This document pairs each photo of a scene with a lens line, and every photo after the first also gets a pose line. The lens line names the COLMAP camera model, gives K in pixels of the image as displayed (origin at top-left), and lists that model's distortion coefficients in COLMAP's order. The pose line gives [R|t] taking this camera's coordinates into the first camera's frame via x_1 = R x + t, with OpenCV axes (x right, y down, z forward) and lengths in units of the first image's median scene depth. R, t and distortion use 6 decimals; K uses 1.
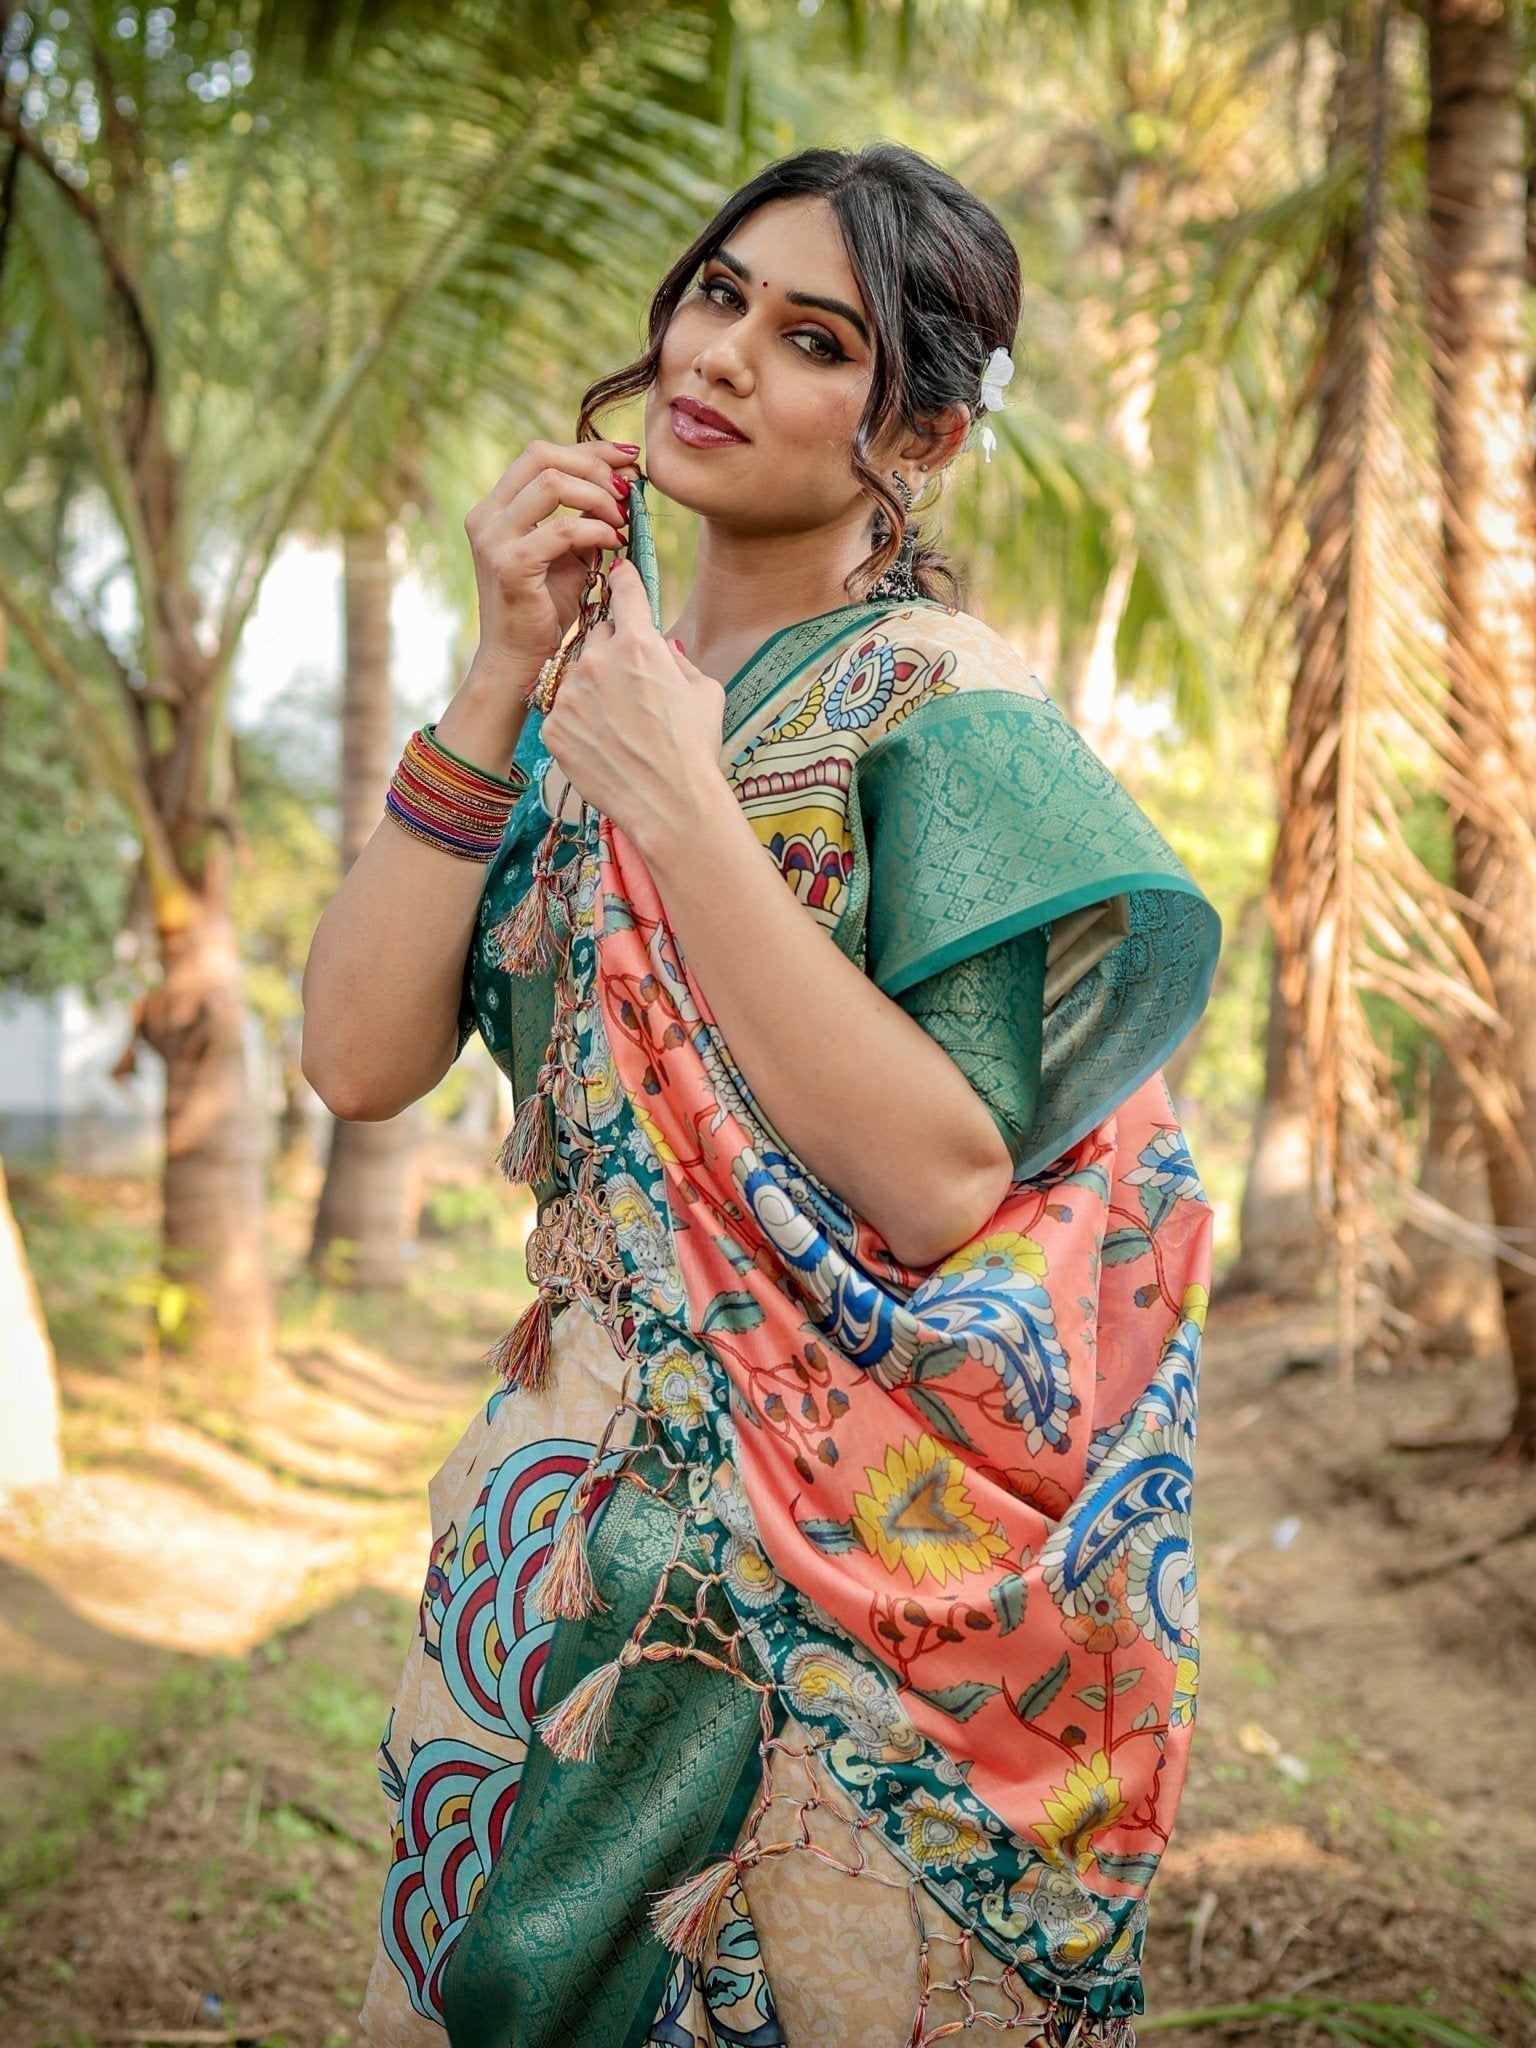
lens RADIAL K [[3589.5, 0, 768.1], [0, 3589.5, 1021.1], [0, 0, 1]] dist [-0.021215, -0.040680]
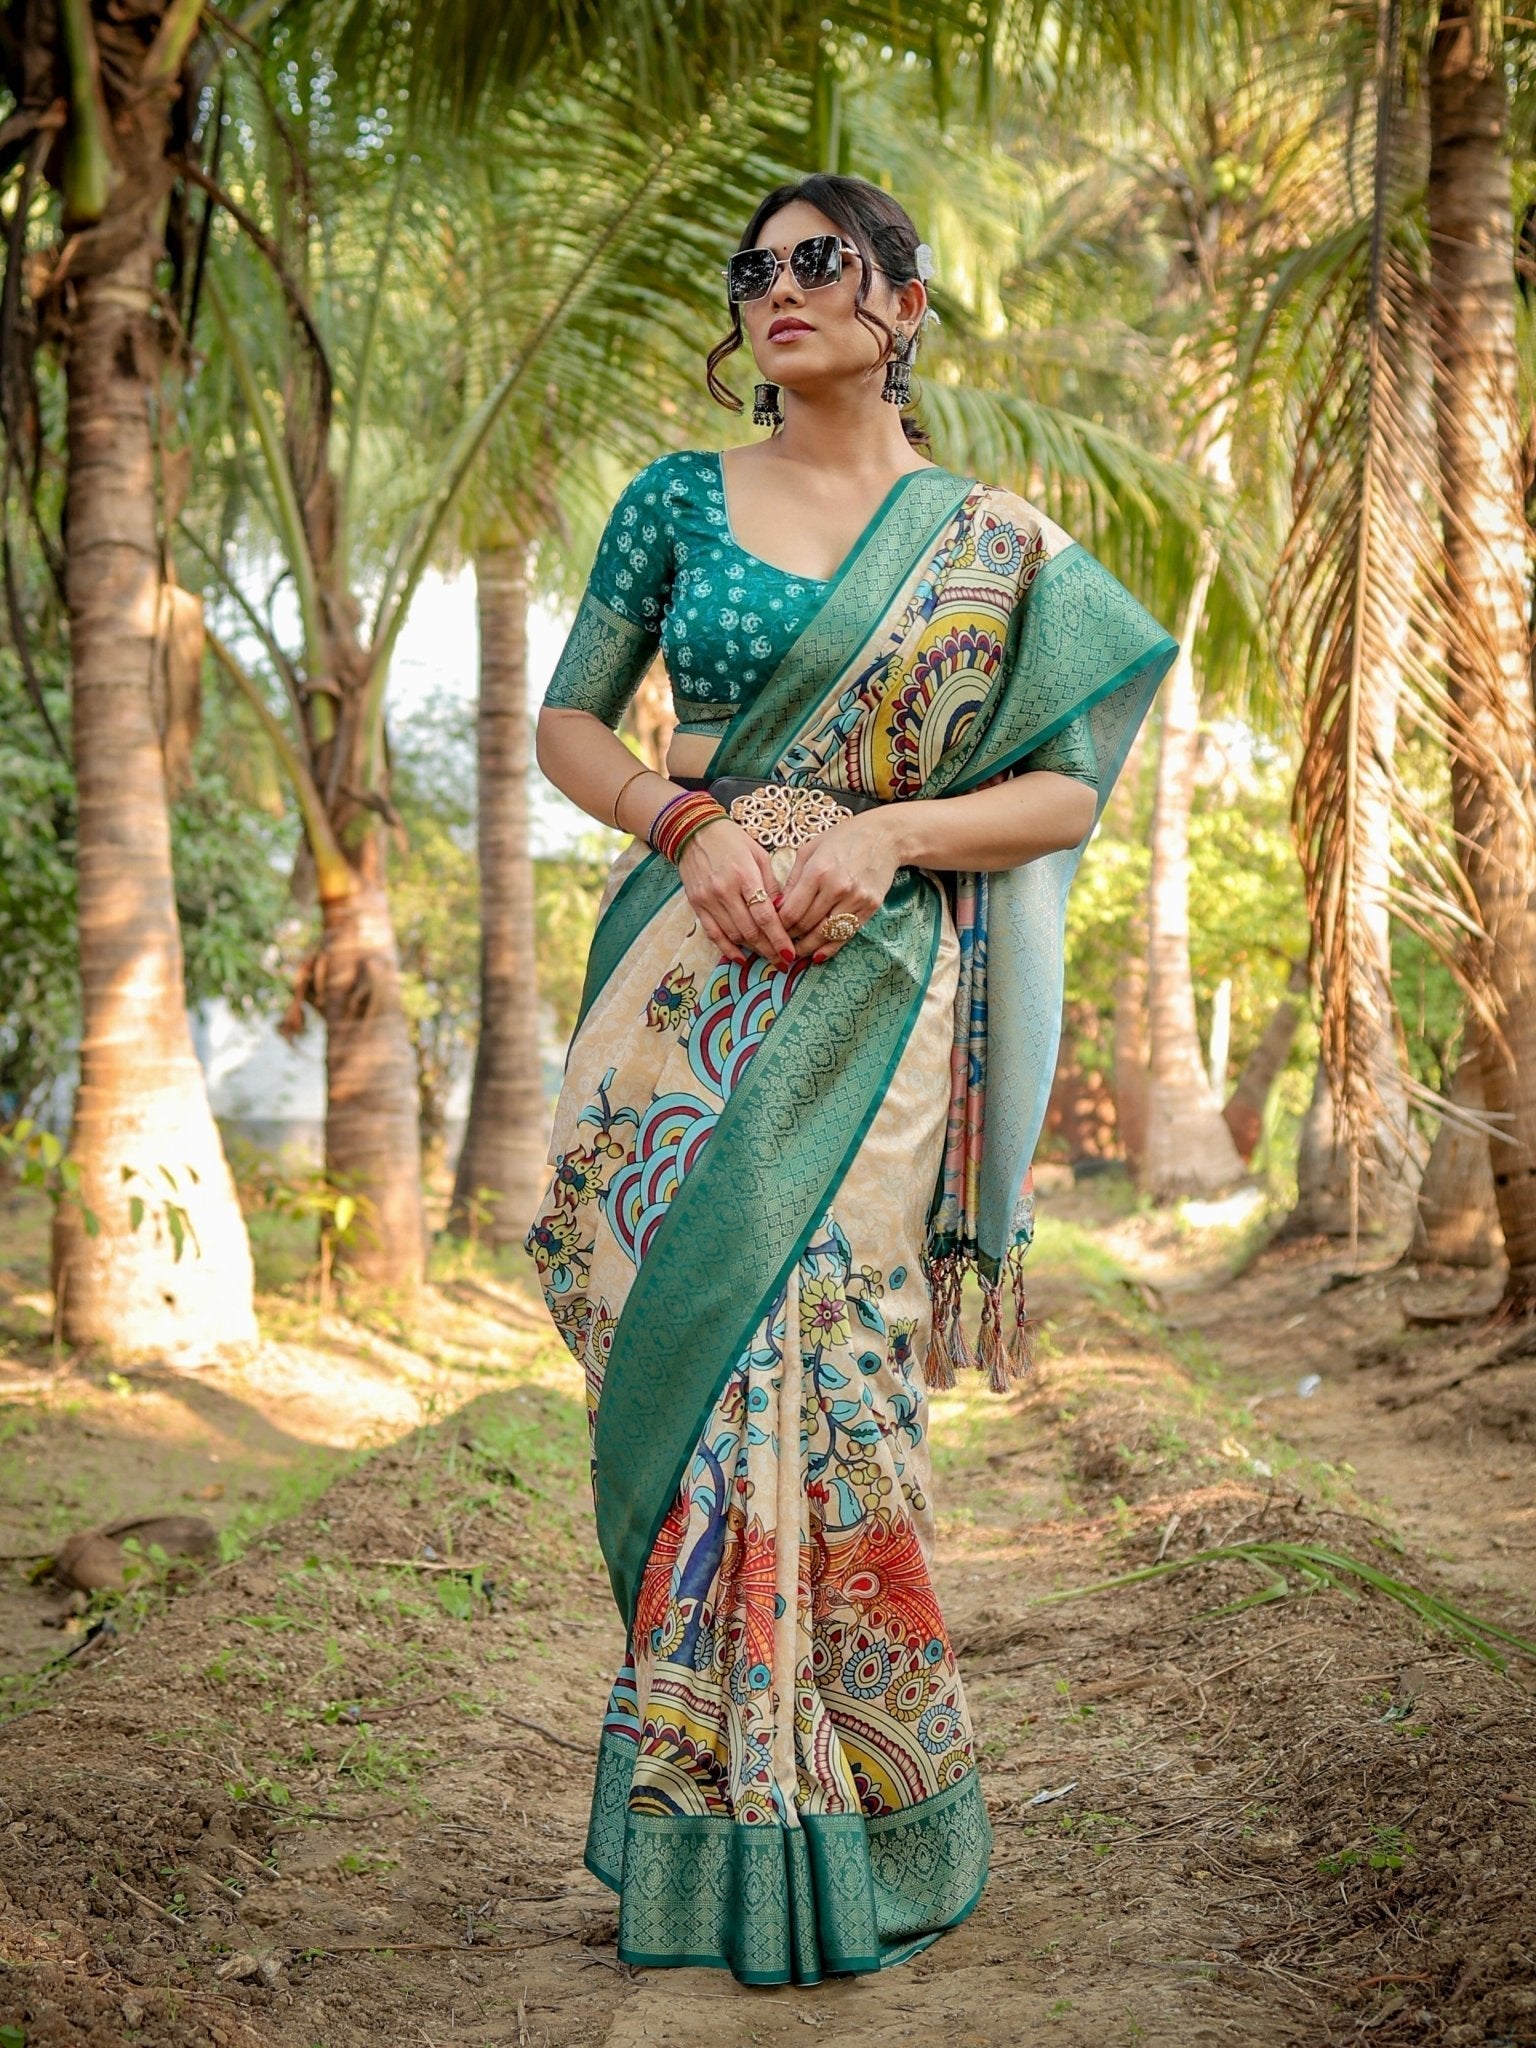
lens RADIAL K [[3588.7, 0, 771.6], [0, 3588.7, 1059.2], [0, 0, 1]] dist [-0.021153, -0.060292]
pose [[0.999464, -0.003159, -0.032572, 0.006680], [0.003104, 0.999994, -0.001753, 0.028677], [0.032578, 0.001650, 0.999468, -0.120284]]
